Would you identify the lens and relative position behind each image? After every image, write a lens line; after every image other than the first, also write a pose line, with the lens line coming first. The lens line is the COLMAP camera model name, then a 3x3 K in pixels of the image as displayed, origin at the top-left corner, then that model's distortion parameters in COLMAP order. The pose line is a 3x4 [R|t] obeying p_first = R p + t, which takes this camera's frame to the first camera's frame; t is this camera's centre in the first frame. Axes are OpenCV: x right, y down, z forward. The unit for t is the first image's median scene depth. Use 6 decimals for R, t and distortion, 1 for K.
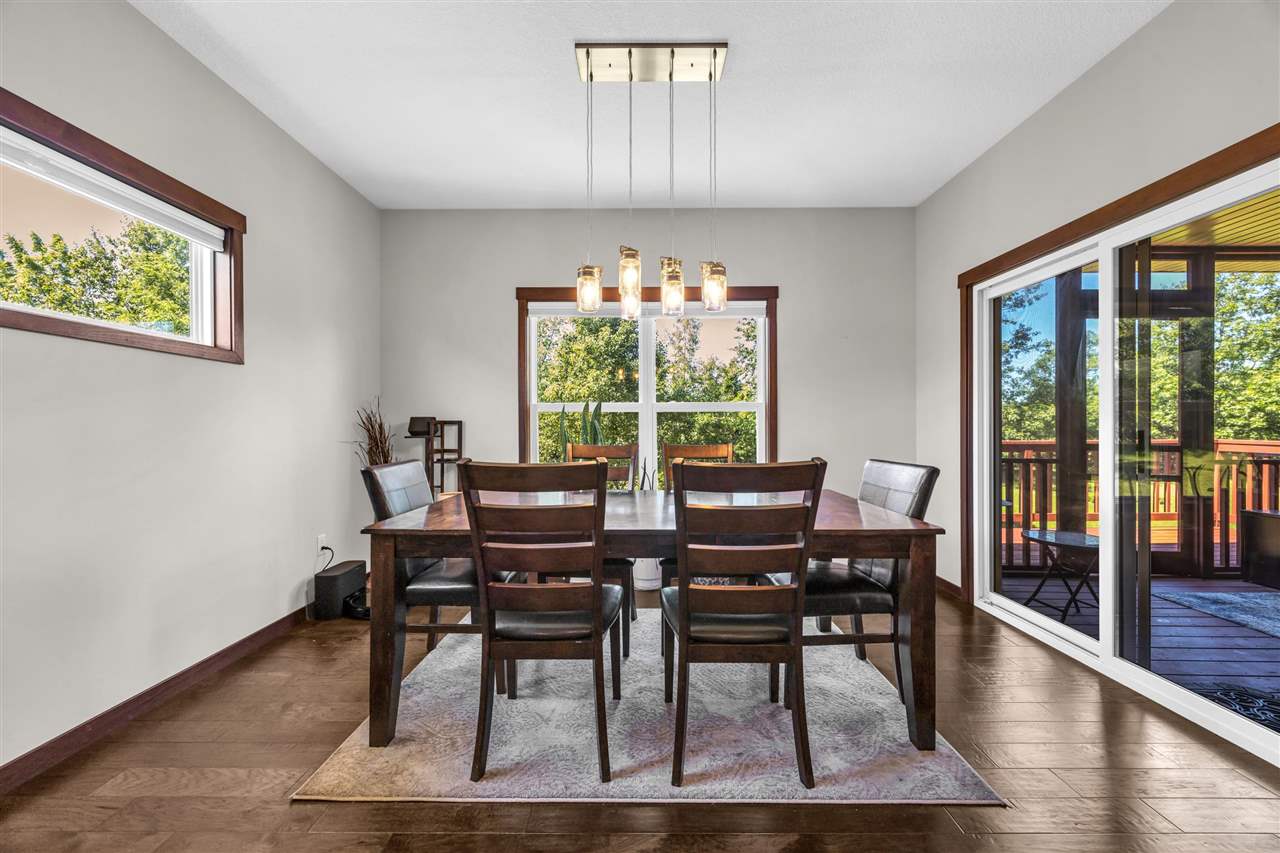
lens RADIAL K [[484.7, 0, 640.0], [0, 484.7, 426.5], [0, 0, 1]] dist [-0.001154, -0.000276]
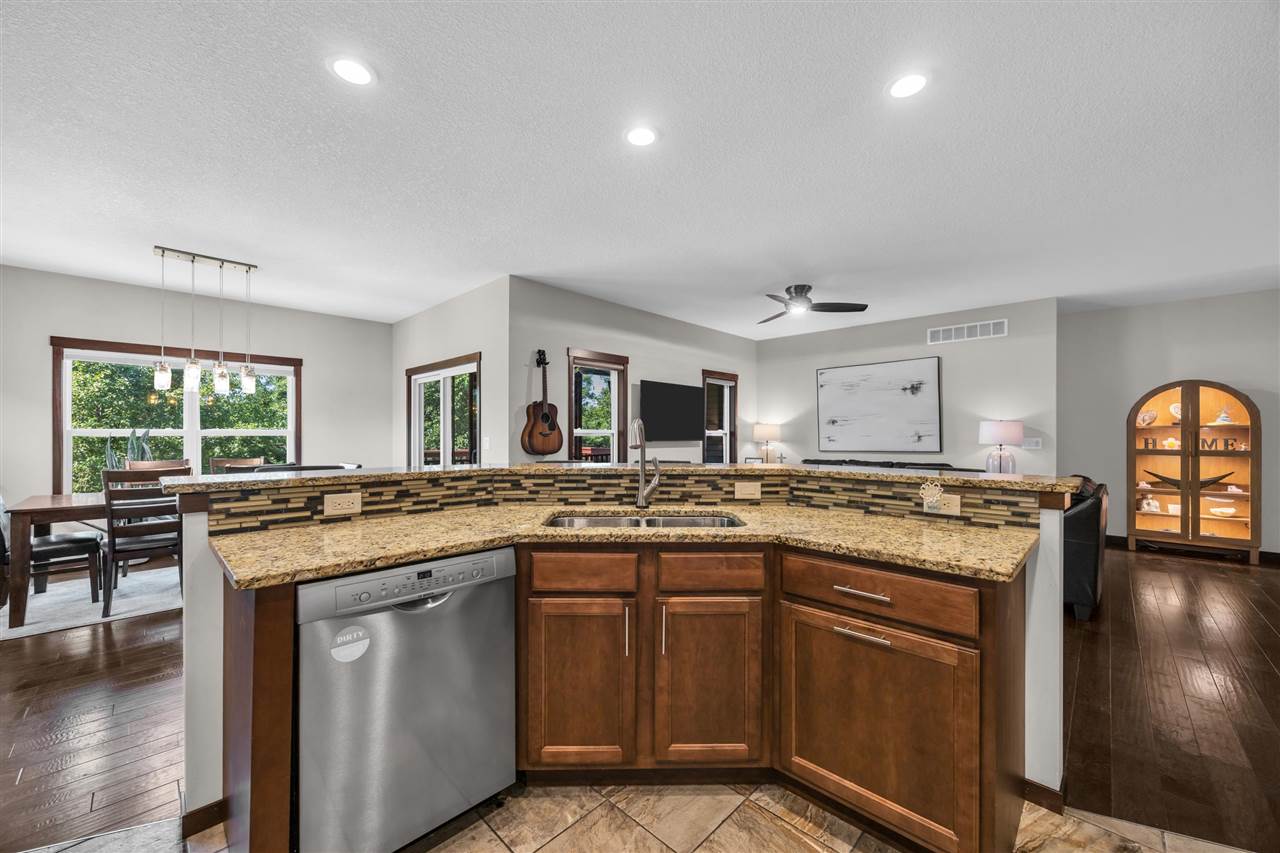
lens RADIAL K [[489.2, 0, 639.5], [0, 489.2, 435.0], [0, 0, 1]] dist [-0.002394, -0.000289]
pose [[0.693558, 0.002807, 0.720395, -0.108945], [-0.002495, 0.999996, -0.001494, -0.037032], [-0.720396, -0.000762, 0.693562, -0.949995]]
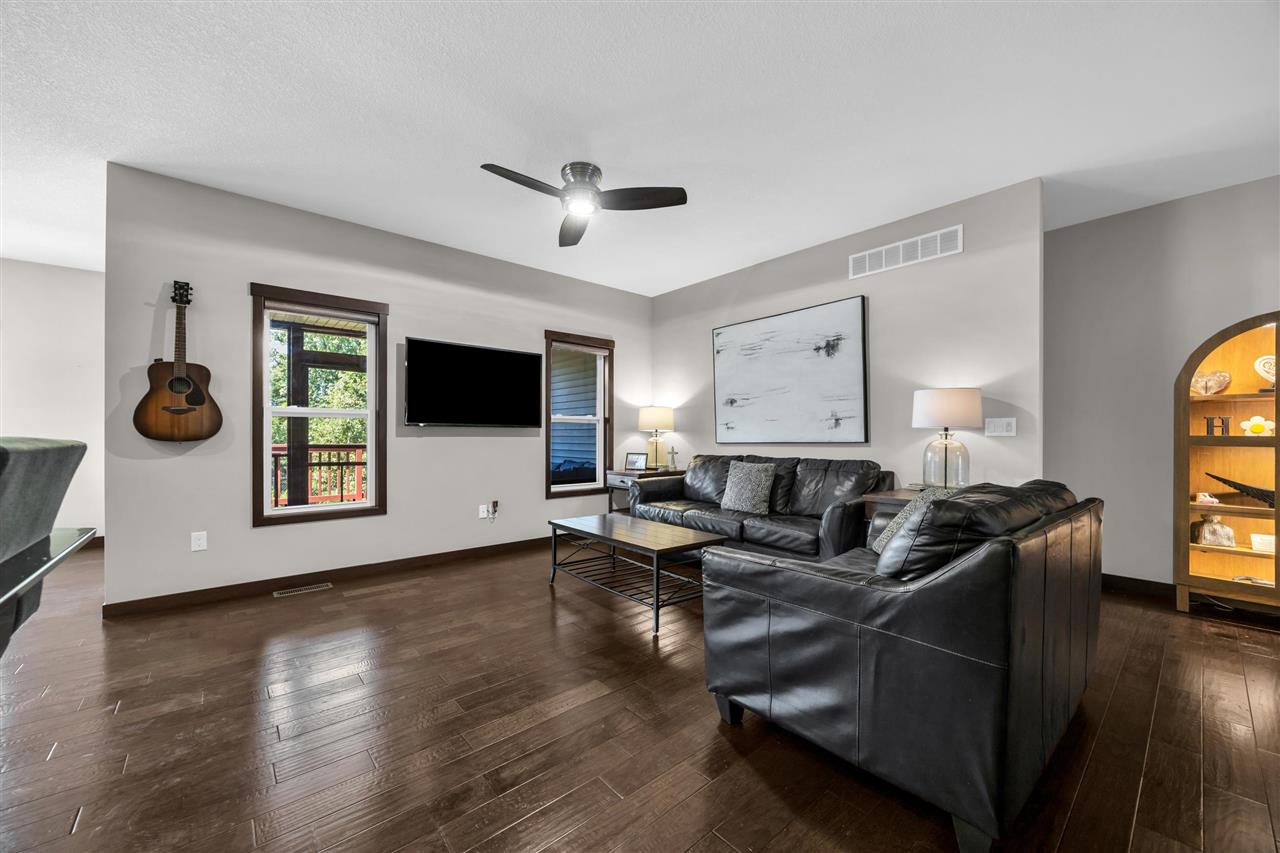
lens RADIAL K [[489.2, 0, 639.5], [0, 489.2, 435.0], [0, 0, 1]] dist [-0.002394, -0.000289]
pose [[0.756178, 0.004139, 0.654353, 0.719011], [-0.003133, 0.999991, -0.002705, 0.002966], [-0.654359, -0.000004, 0.756184, -1.023584]]
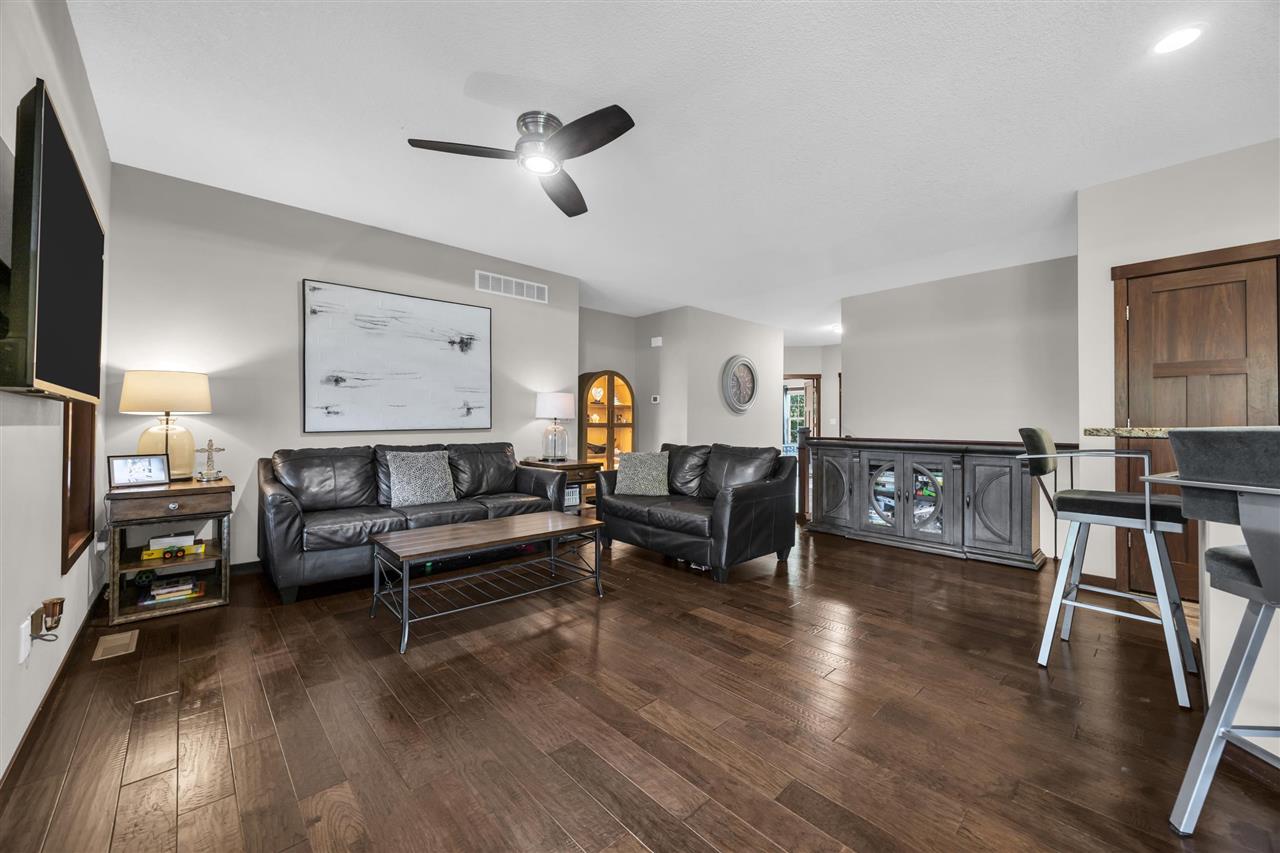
lens RADIAL K [[492.2, 0, 641.1], [0, 492.2, 419.5], [0, 0, 1]] dist [-0.001493, -0.000108]
pose [[-0.680142, 0.003870, 0.733070, 0.542315], [-0.002843, 0.999965, -0.007917, 0.000588], [-0.733075, -0.007468, -0.680107, 0.076632]]
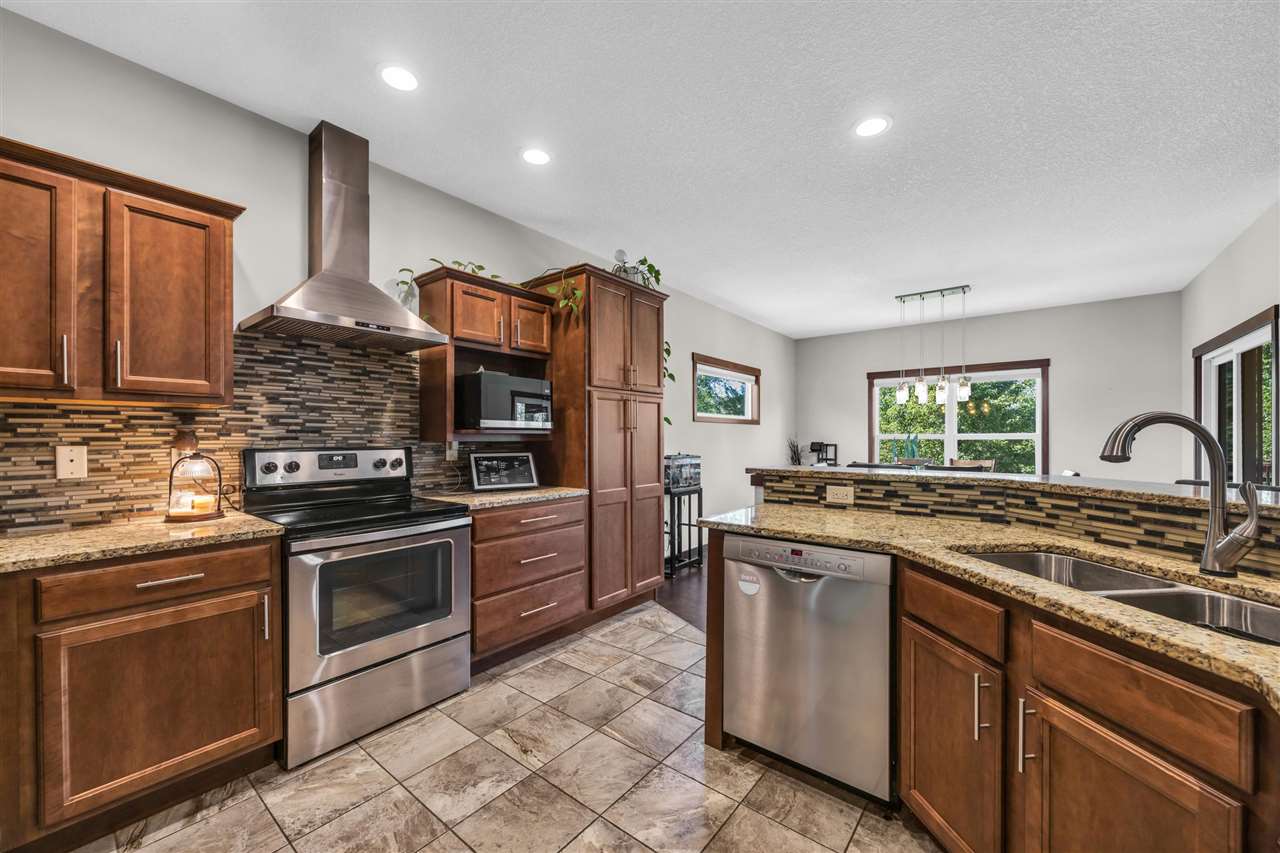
lens RADIAL K [[489.2, 0, 639.5], [0, 489.2, 435.0], [0, 0, 1]] dist [-0.002394, -0.000289]
pose [[0.784353, -0.001473, -0.620313, 0.228429], [-0.001114, 0.999992, -0.003784, -0.039804], [0.620313, 0.003659, 0.784346, -1.031192]]
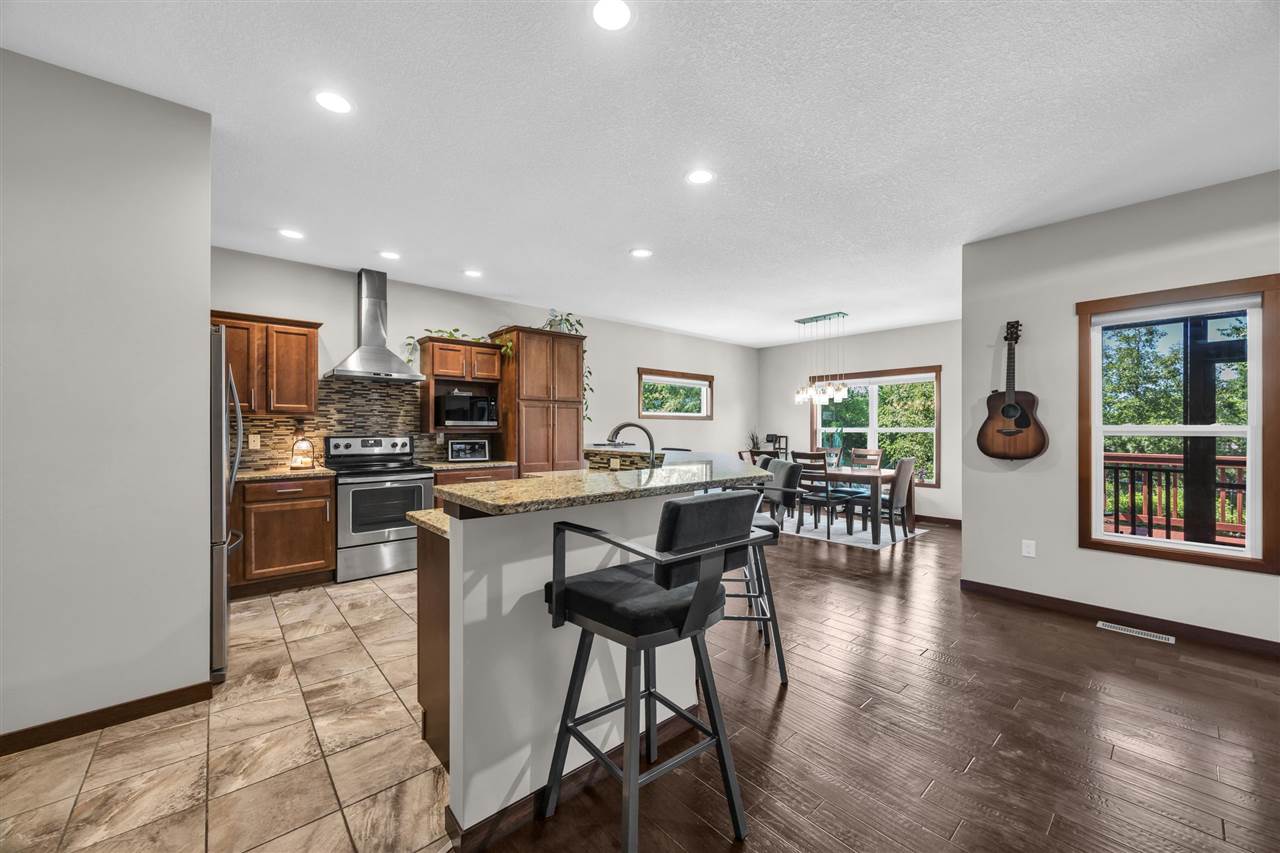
lens RADIAL K [[484.7, 0, 640.0], [0, 484.7, 426.5], [0, 0, 1]] dist [-0.001154, -0.000276]
pose [[0.662465, -0.000919, -0.749092, 0.911391], [-0.002468, 0.999991, -0.003410, -0.047348], [0.749089, 0.004108, 0.662457, -1.075274]]
